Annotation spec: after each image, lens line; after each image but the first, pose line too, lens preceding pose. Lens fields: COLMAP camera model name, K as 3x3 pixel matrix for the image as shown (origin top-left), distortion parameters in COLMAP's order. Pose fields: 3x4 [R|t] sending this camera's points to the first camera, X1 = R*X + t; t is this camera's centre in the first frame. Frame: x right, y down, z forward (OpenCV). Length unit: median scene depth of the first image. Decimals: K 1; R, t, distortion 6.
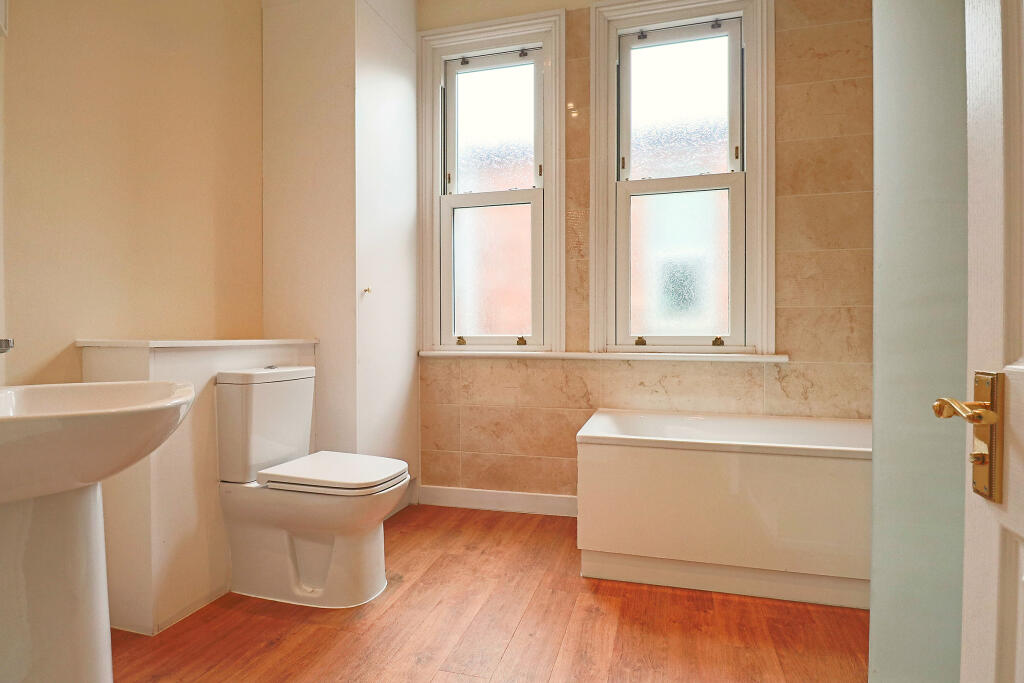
lens RADIAL K [[552.7, 0, 521.9], [0, 552.7, 340.8], [0, 0, 1]] dist [-0.003827, -0.005083]
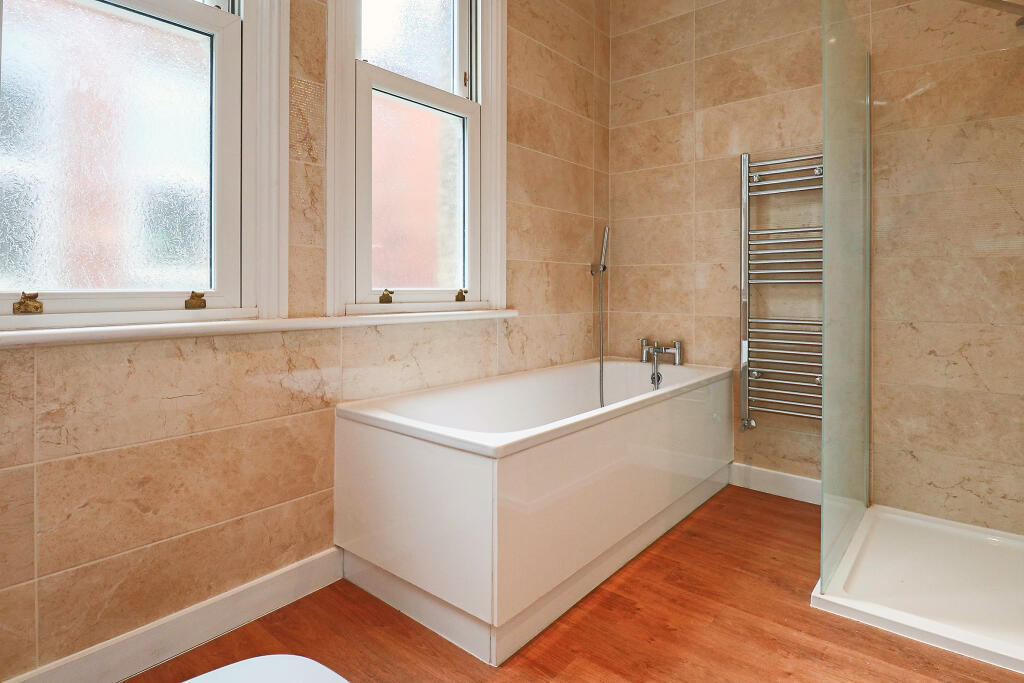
lens RADIAL K [[552.7, 0, 527.4], [0, 552.7, 287.8], [0, 0, 1]] dist [-0.003827, -0.005083]
pose [[0.394598, 0.000066, 0.918854, -0.368878], [0.008222, 0.999960, -0.003603, -0.007948], [-0.918817, 0.008977, 0.394581, 0.566211]]
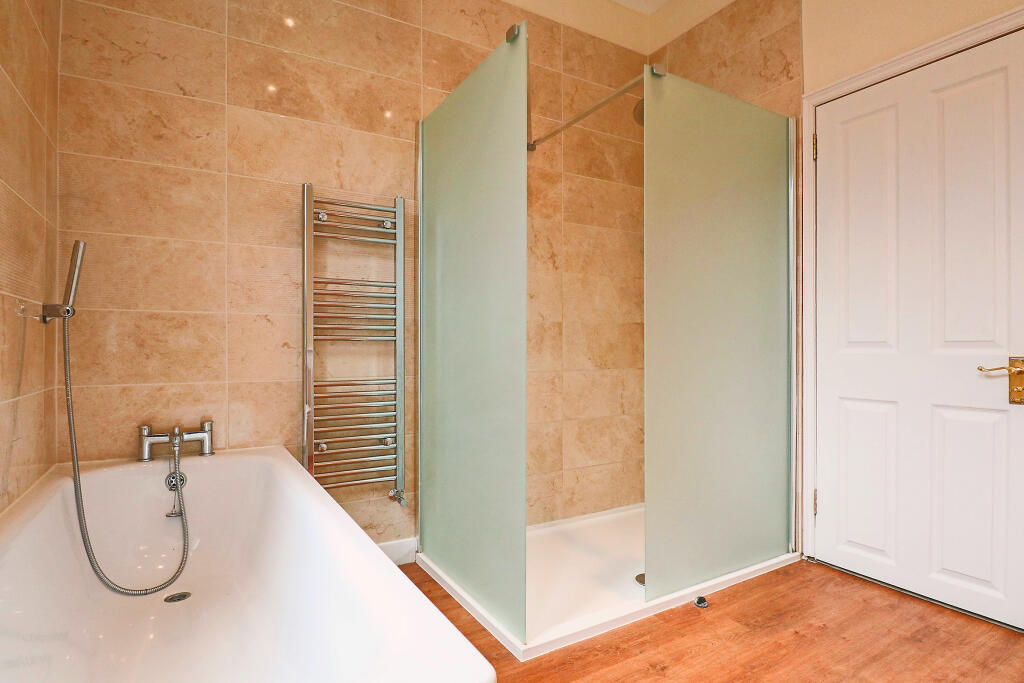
lens RADIAL K [[552.7, 0, 511.9], [0, 552.7, 342.6], [0, 0, 1]] dist [-0.003827, -0.005083]
pose [[-0.733199, -0.000169, 0.680014, -0.098930], [0.005471, 0.999966, 0.006148, -0.015701], [-0.679992, 0.008228, -0.733173, 0.974495]]
